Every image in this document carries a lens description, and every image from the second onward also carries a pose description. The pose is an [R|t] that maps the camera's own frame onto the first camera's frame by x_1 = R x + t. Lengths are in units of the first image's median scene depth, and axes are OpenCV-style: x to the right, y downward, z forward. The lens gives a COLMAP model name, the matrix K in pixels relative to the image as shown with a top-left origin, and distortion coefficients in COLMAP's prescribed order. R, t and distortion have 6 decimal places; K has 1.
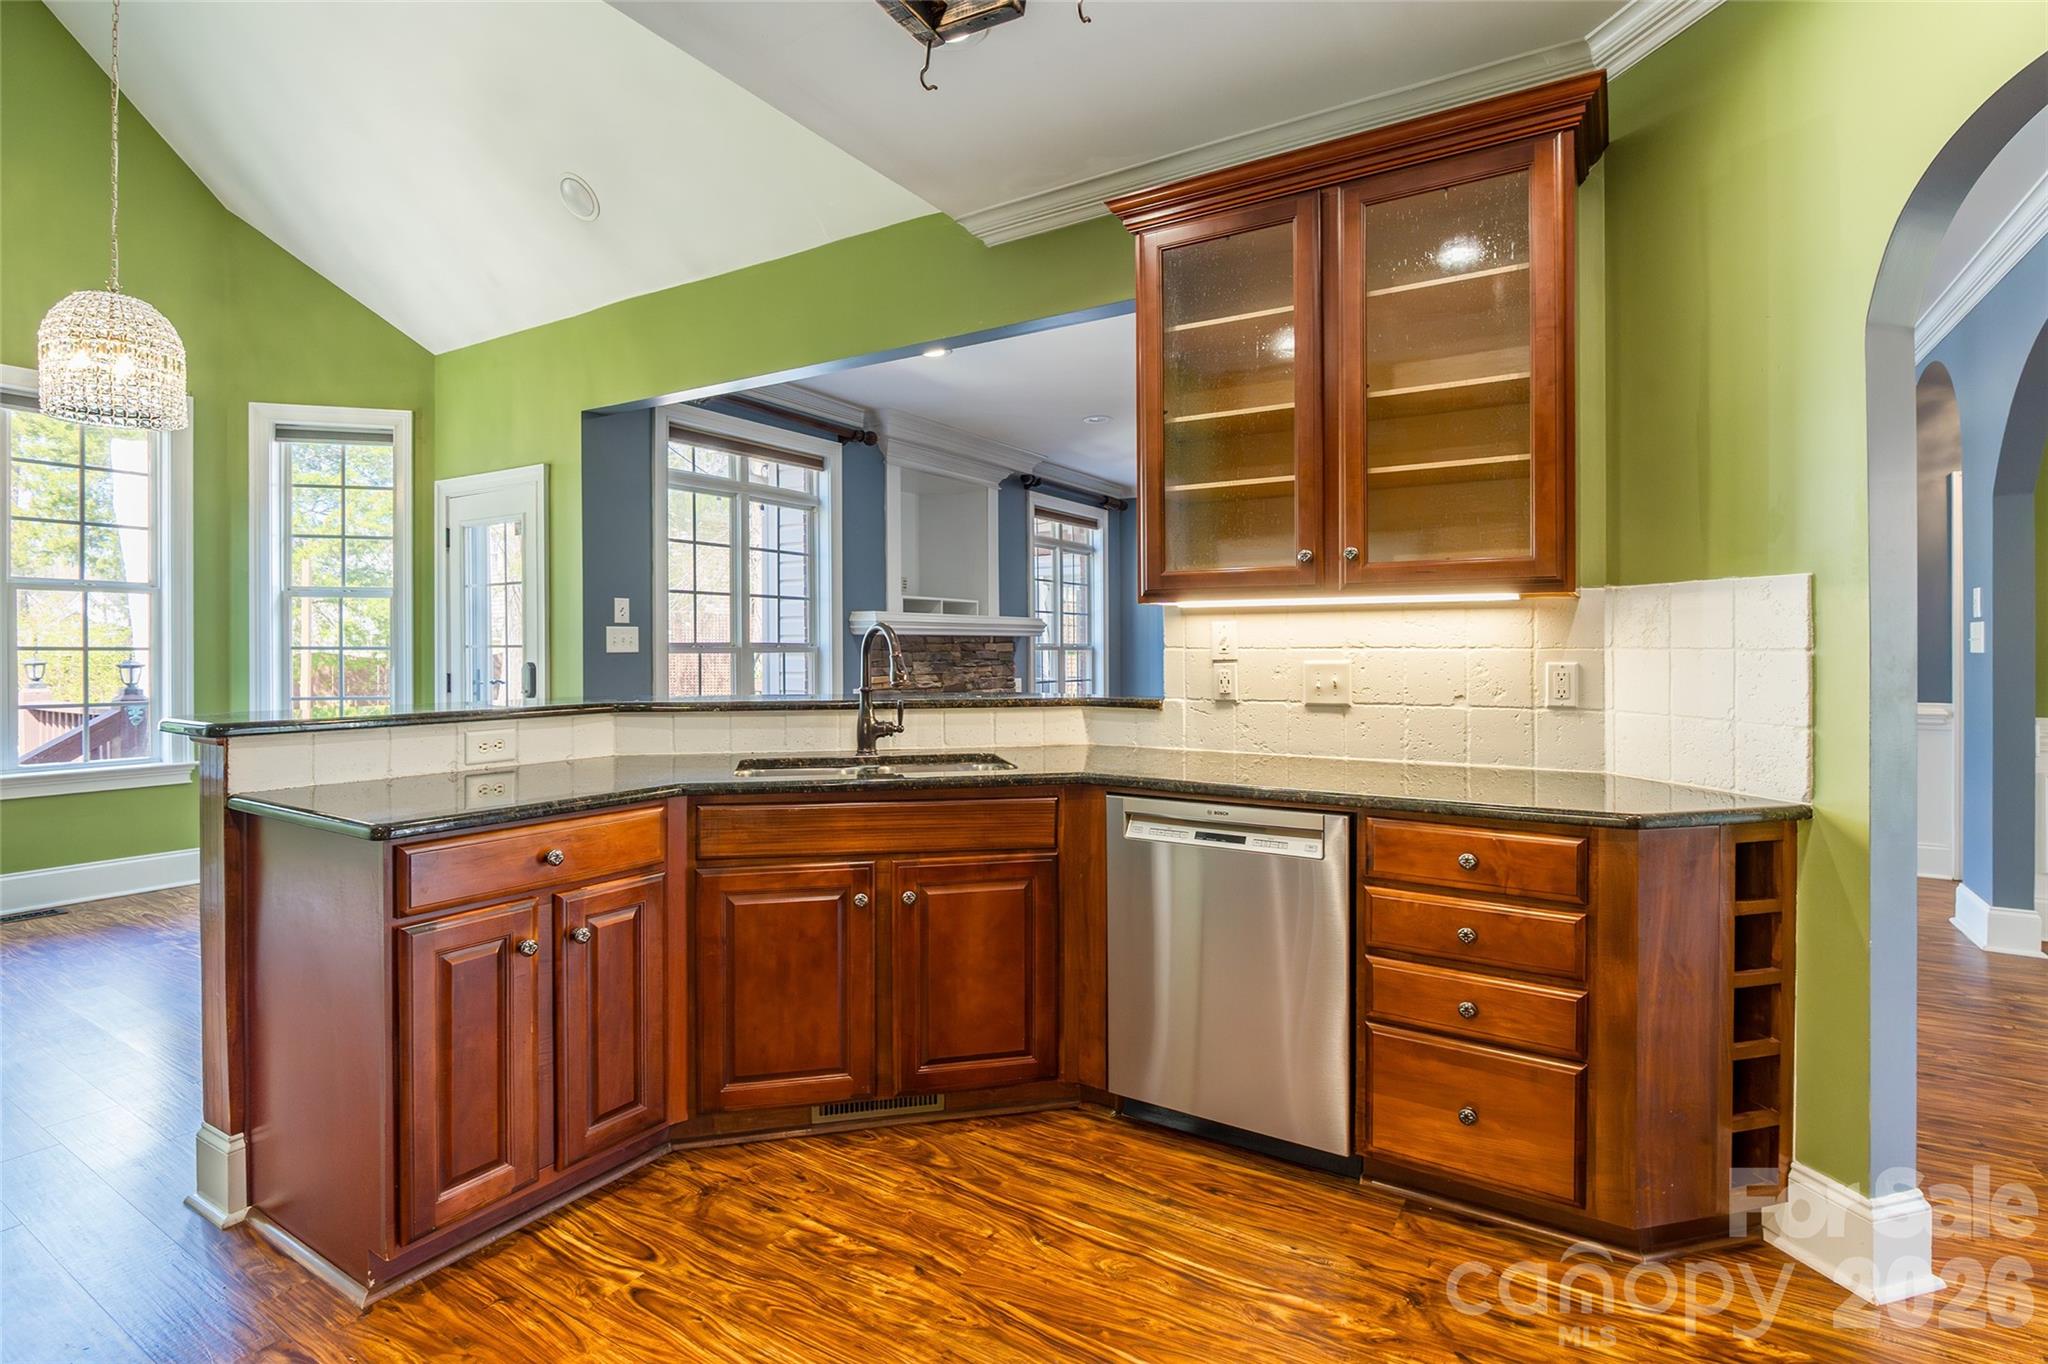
lens RADIAL K [[965.7, 0, 1072.5], [0, 965.7, 679.8], [0, 0, 1]] dist [-0.010044, -0.000641]
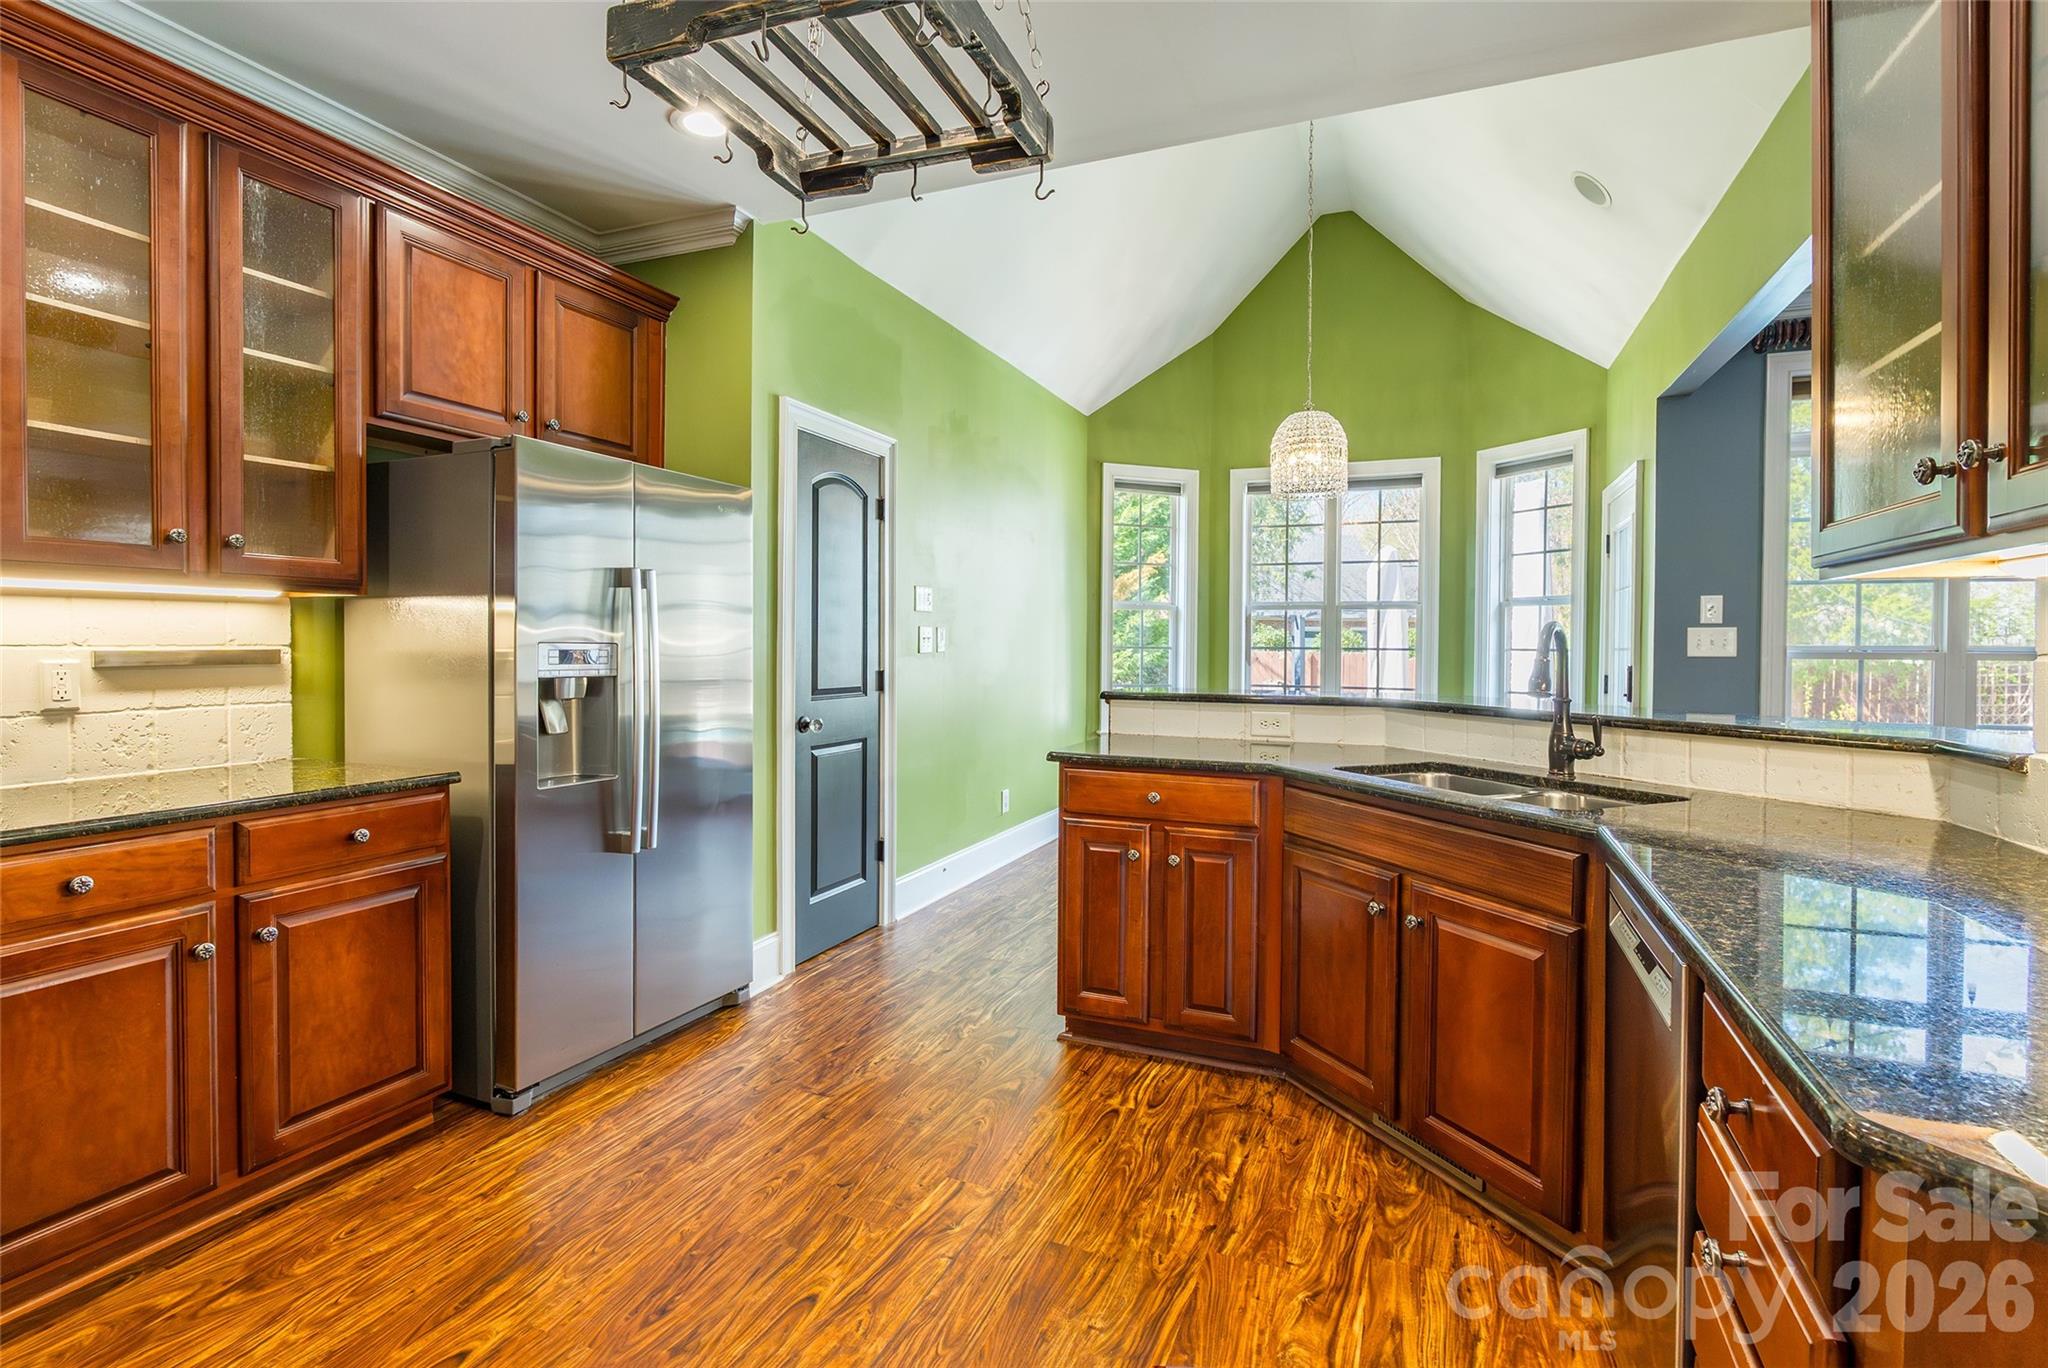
lens RADIAL K [[959.9, 0, 984.1], [0, 959.9, 696.0], [0, 0, 1]] dist [-0.022162, -0.000345]
pose [[0.134849, 0.053588, -0.989416, 0.703284], [-0.039265, 0.998041, 0.048703, -0.018419], [0.990088, 0.032281, 0.136688, 0.495786]]
